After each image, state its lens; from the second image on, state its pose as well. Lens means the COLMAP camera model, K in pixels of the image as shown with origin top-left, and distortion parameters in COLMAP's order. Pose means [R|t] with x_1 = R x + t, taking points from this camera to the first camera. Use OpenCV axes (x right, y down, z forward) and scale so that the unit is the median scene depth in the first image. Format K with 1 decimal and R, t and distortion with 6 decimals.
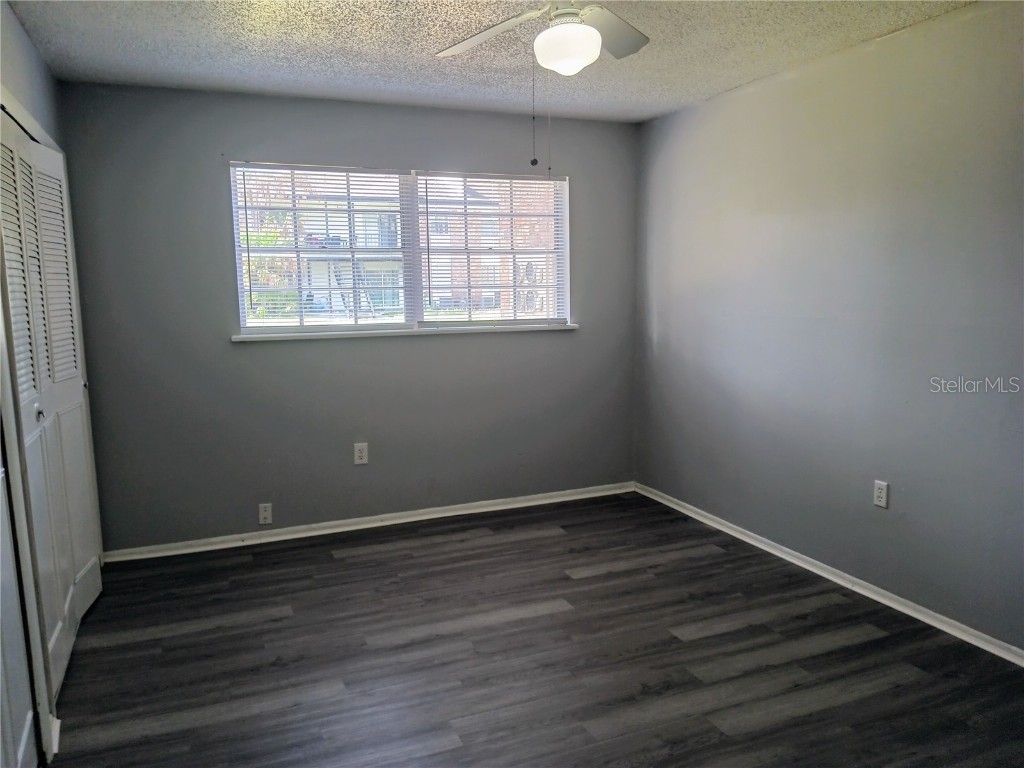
lens RADIAL K [[800.3, 0, 516.9], [0, 800.3, 383.7], [0, 0, 1]] dist [0.062839, -0.102360]
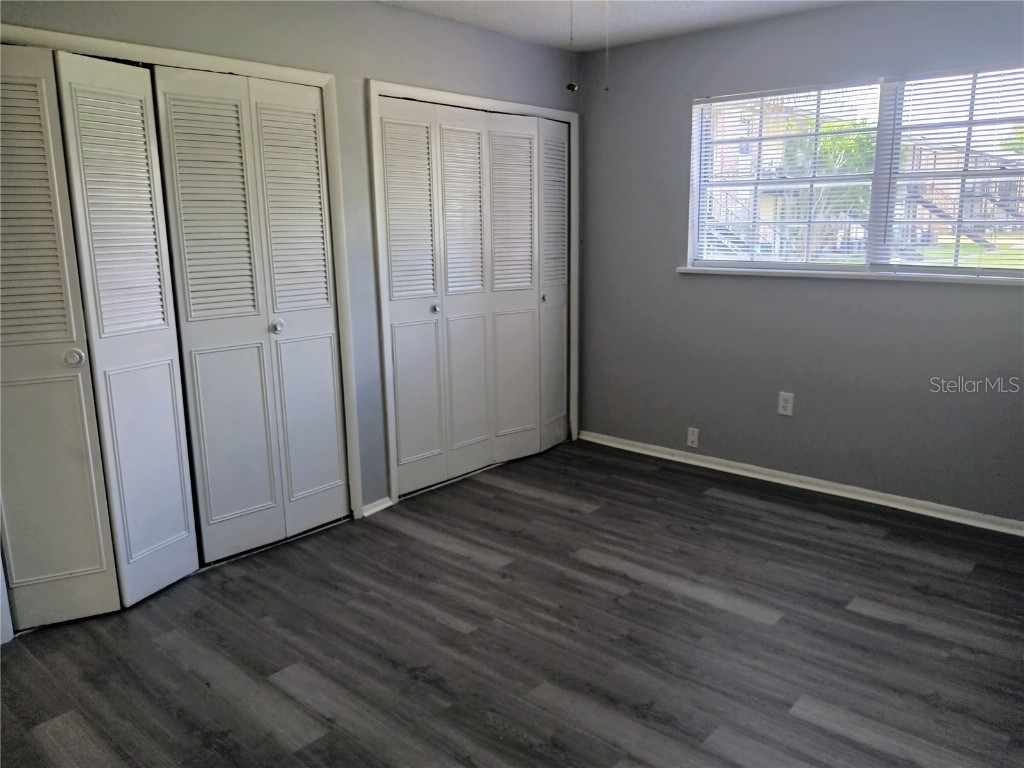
lens RADIAL K [[800.3, 0, 505.4], [0, 800.3, 387.0], [0, 0, 1]] dist [0.062839, -0.102360]
pose [[0.414704, 0.196123, -0.888570, 0.555155], [-0.118271, 0.979831, 0.161068, -0.048544], [0.902237, 0.038297, 0.429536, 0.347041]]
